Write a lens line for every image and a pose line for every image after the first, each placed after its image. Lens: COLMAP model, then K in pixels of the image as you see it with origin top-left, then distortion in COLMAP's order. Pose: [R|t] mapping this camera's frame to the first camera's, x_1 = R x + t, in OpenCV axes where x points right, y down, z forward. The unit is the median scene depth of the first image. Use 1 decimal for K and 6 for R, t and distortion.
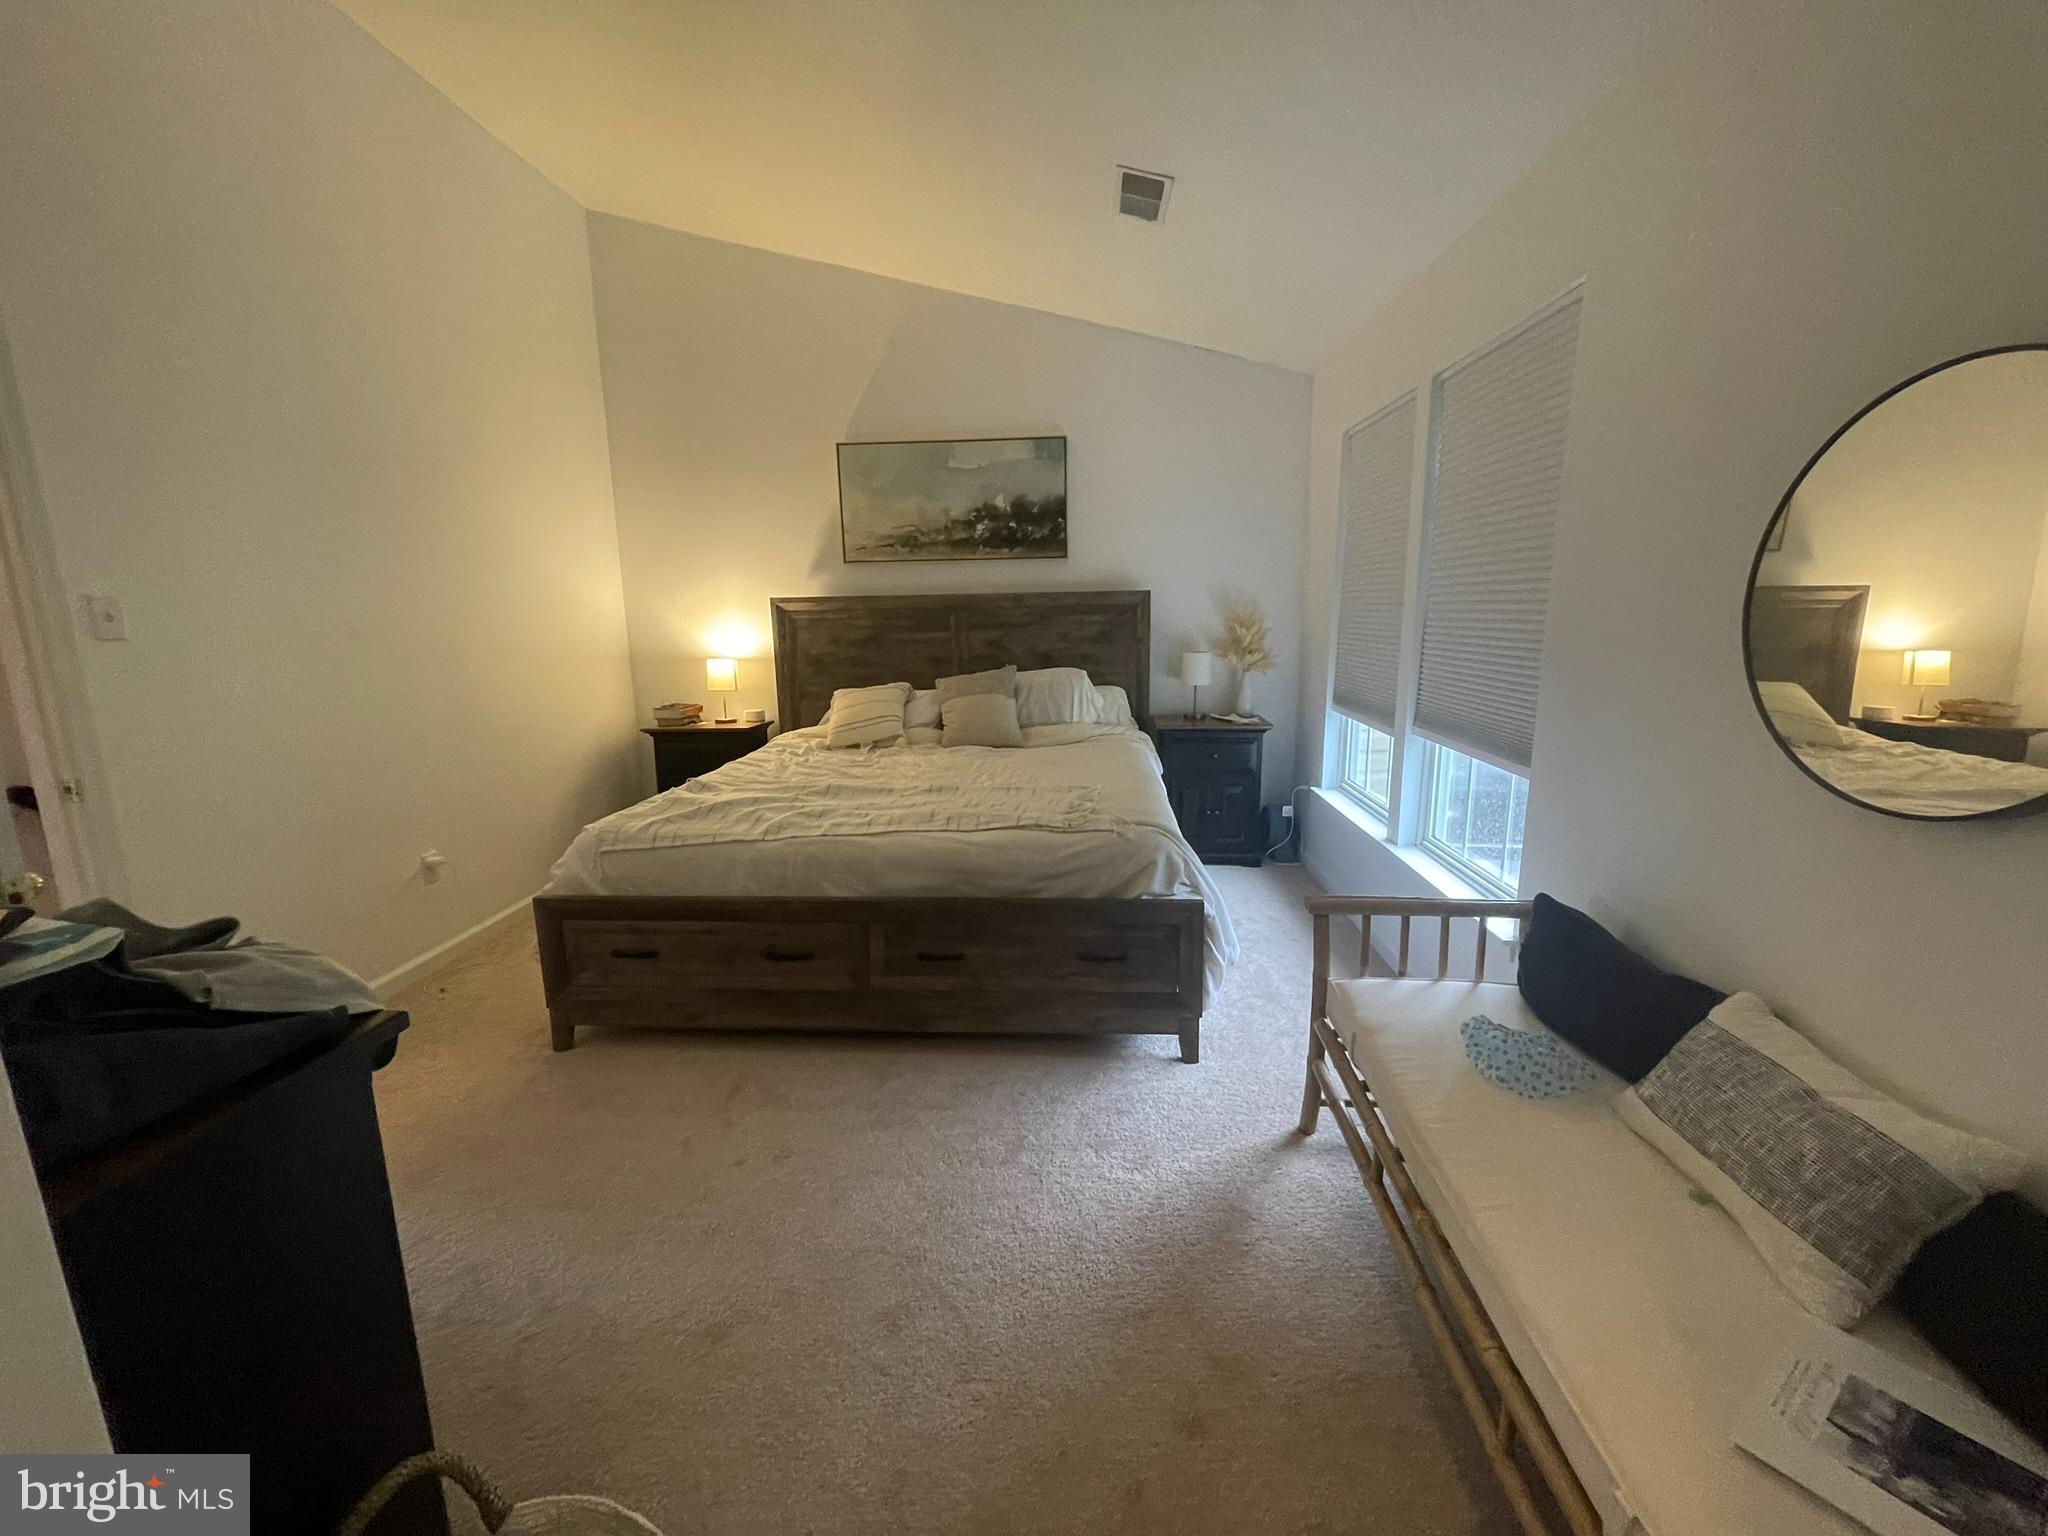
lens RADIAL K [[834.4, 0, 1025.6], [0, 834.4, 766.2], [0, 0, 1]] dist [-0.002805, 0.001032]
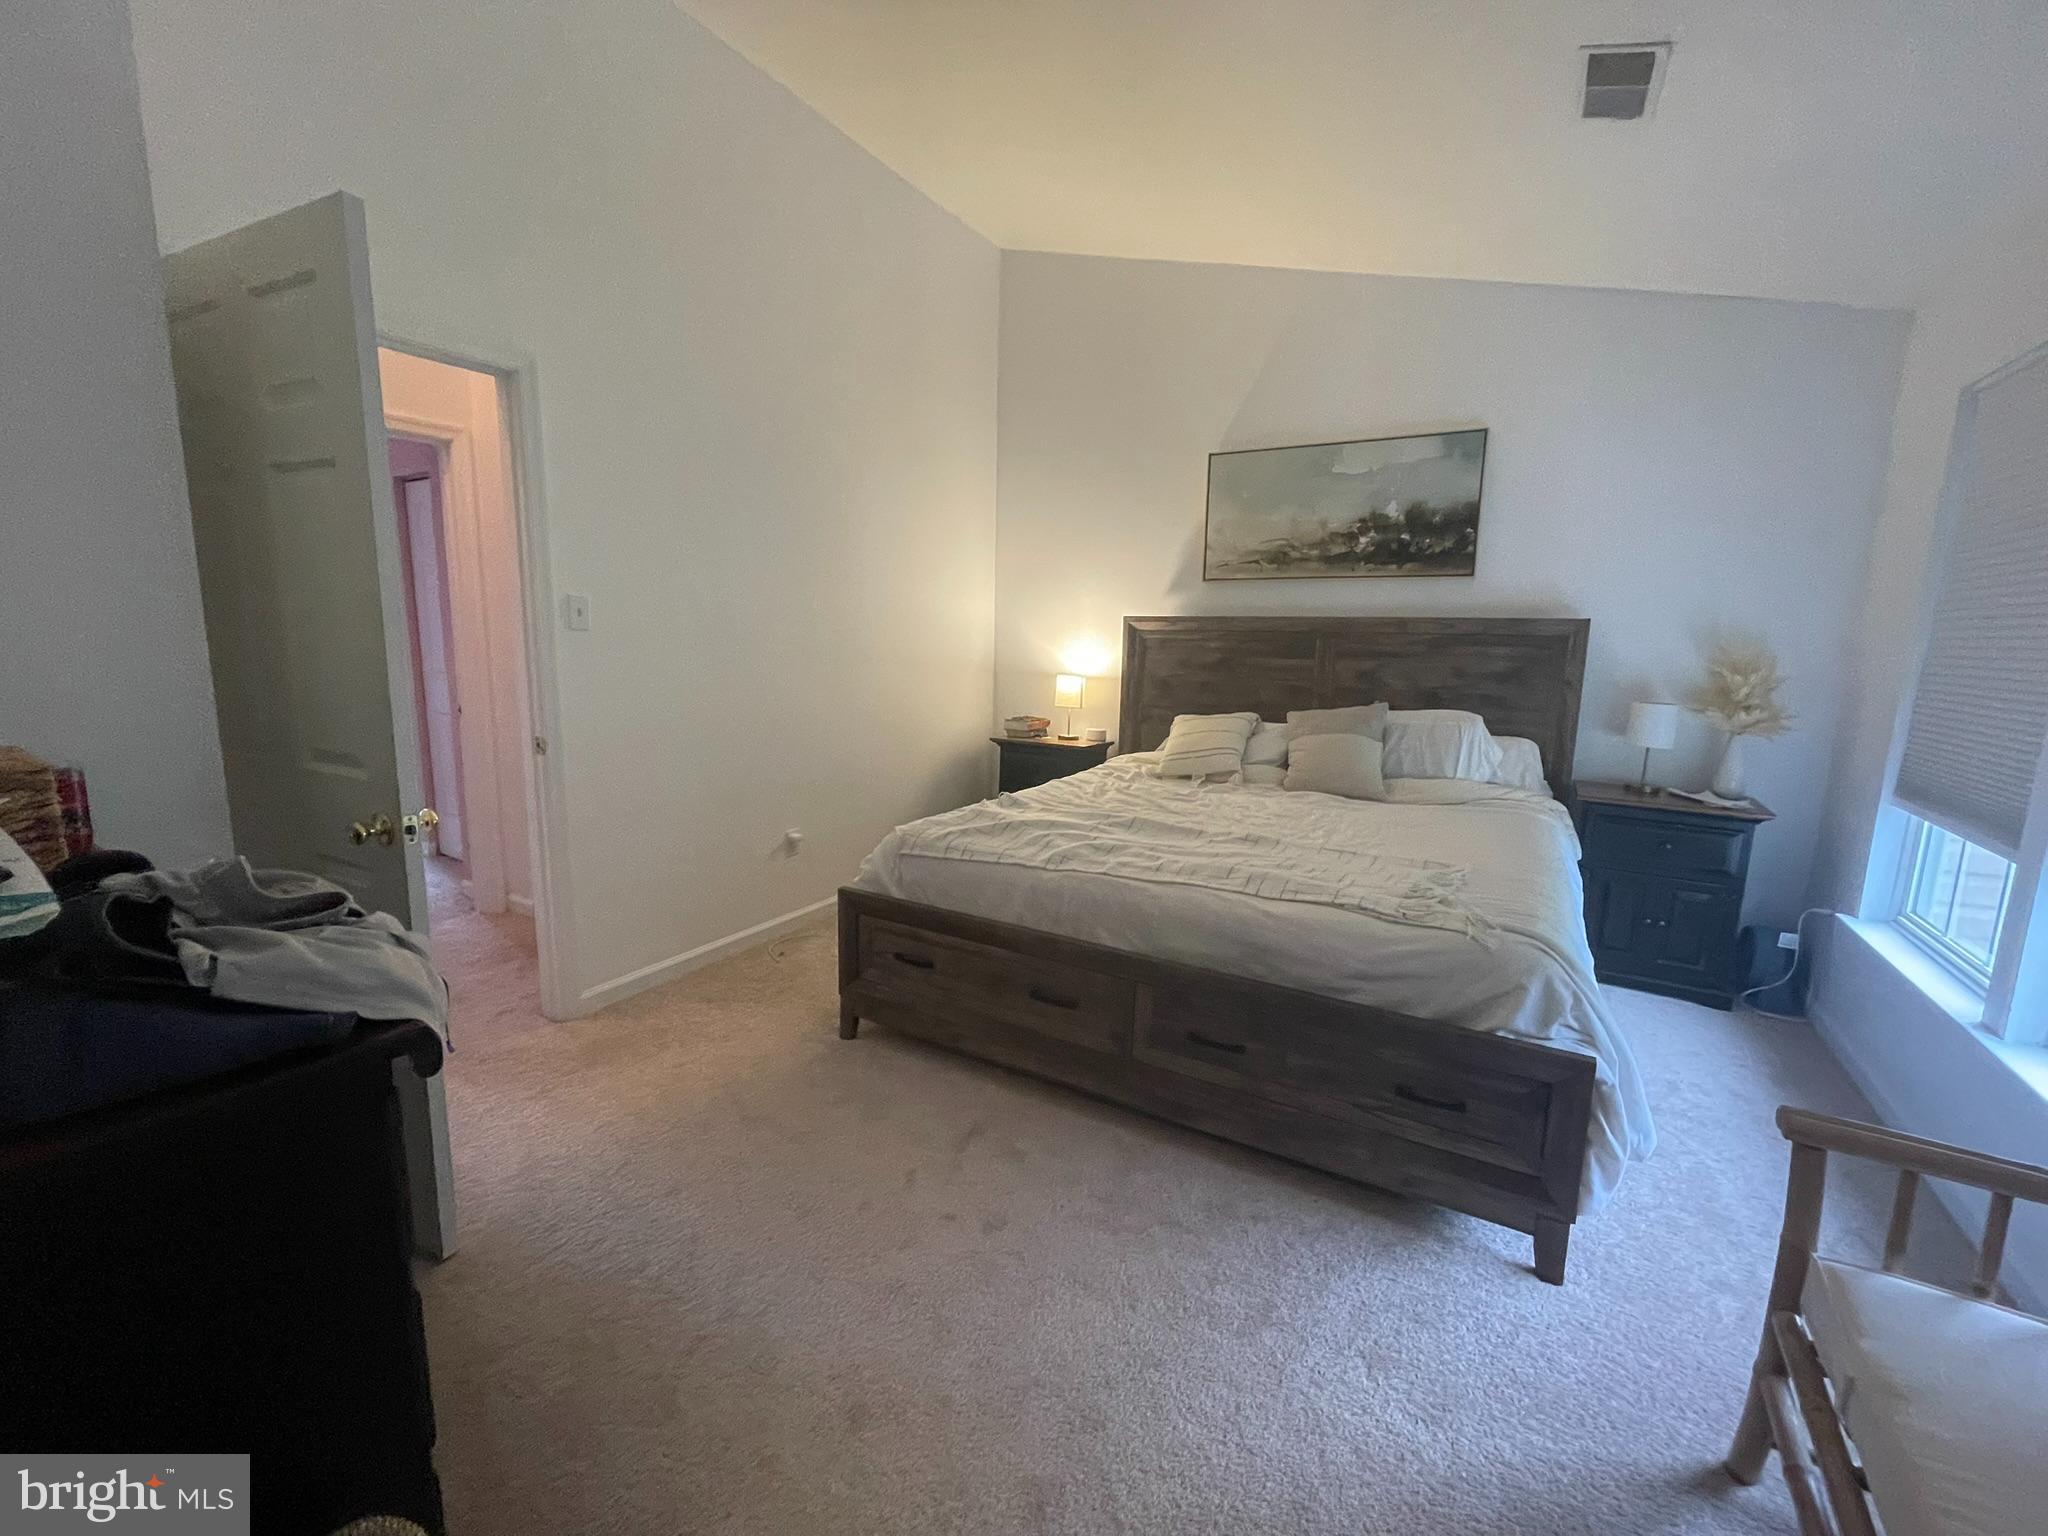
lens RADIAL K [[834.4, 0, 1023.1], [0, 834.4, 766.2], [0, 0, 1]] dist [-0.002805, 0.001032]
pose [[0.888694, 0.106630, -0.445928, 0.065405], [-0.119488, 0.992835, -0.000723, -0.020889], [0.442657, 0.053925, 0.895068, 0.141064]]
